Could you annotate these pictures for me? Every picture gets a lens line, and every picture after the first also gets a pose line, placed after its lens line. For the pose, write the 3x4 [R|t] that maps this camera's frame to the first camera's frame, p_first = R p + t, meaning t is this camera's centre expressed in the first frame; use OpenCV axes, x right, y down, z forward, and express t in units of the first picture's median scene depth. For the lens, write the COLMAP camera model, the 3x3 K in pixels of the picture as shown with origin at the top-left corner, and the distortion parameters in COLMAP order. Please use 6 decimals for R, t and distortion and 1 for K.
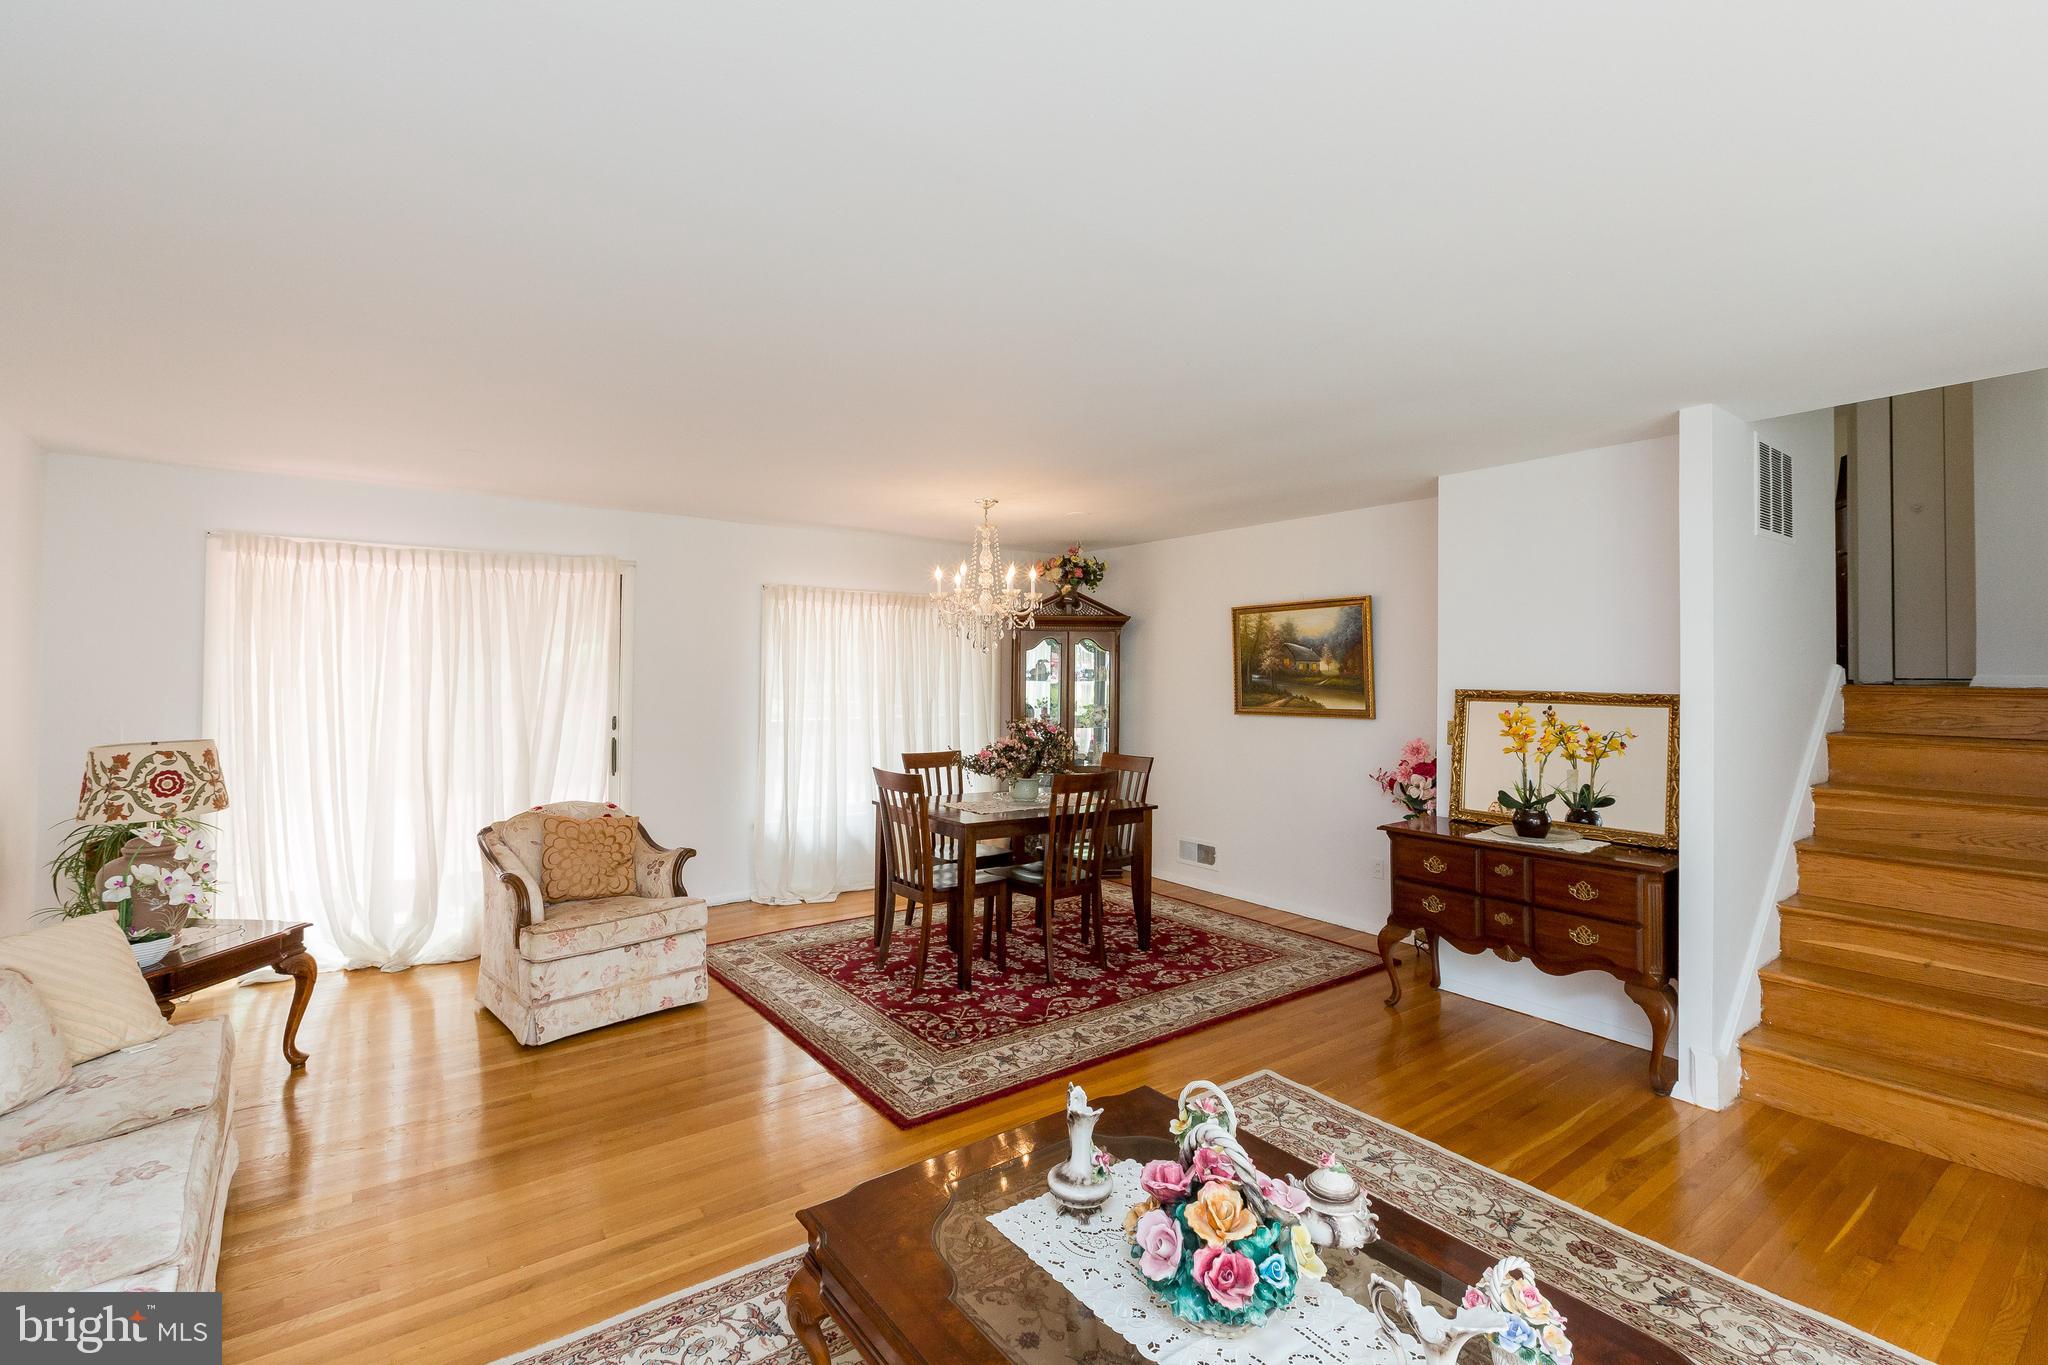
lens RADIAL K [[905.5, 0, 1019.5], [0, 905.5, 659.9], [0, 0, 1]] dist [0.000367, 0.000965]
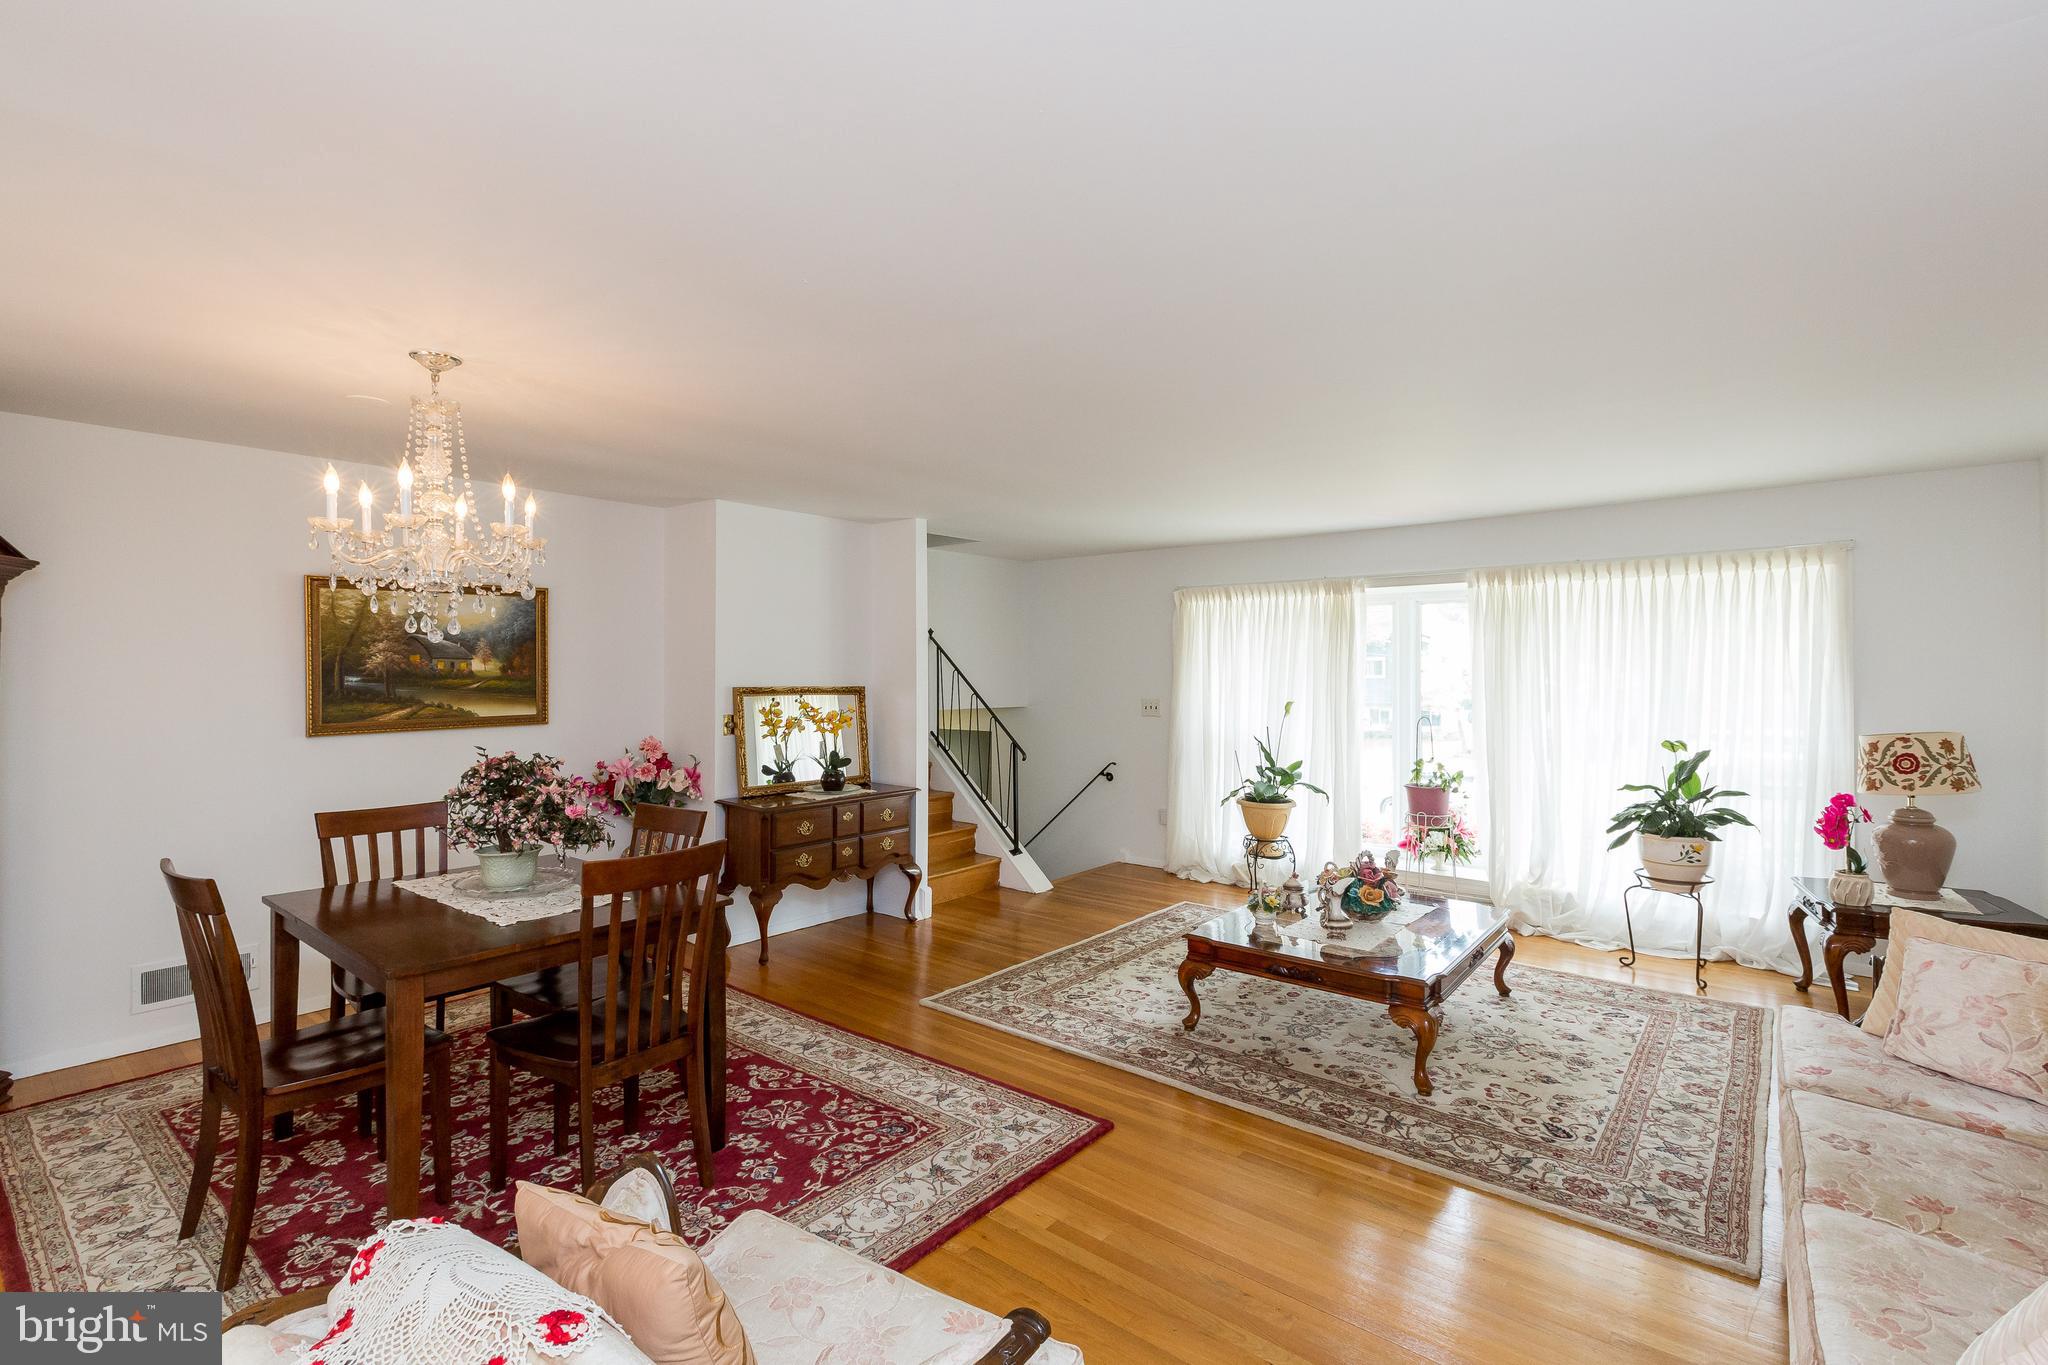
lens RADIAL K [[905.5, 0, 1019.5], [0, 905.5, 659.9], [0, 0, 1]] dist [0.000367, 0.000965]
pose [[-0.227712, 0.009091, 0.973686, -0.794570], [-0.013541, 0.999830, -0.012502, 0.007664], [-0.973634, -0.016032, -0.227550, 0.971564]]
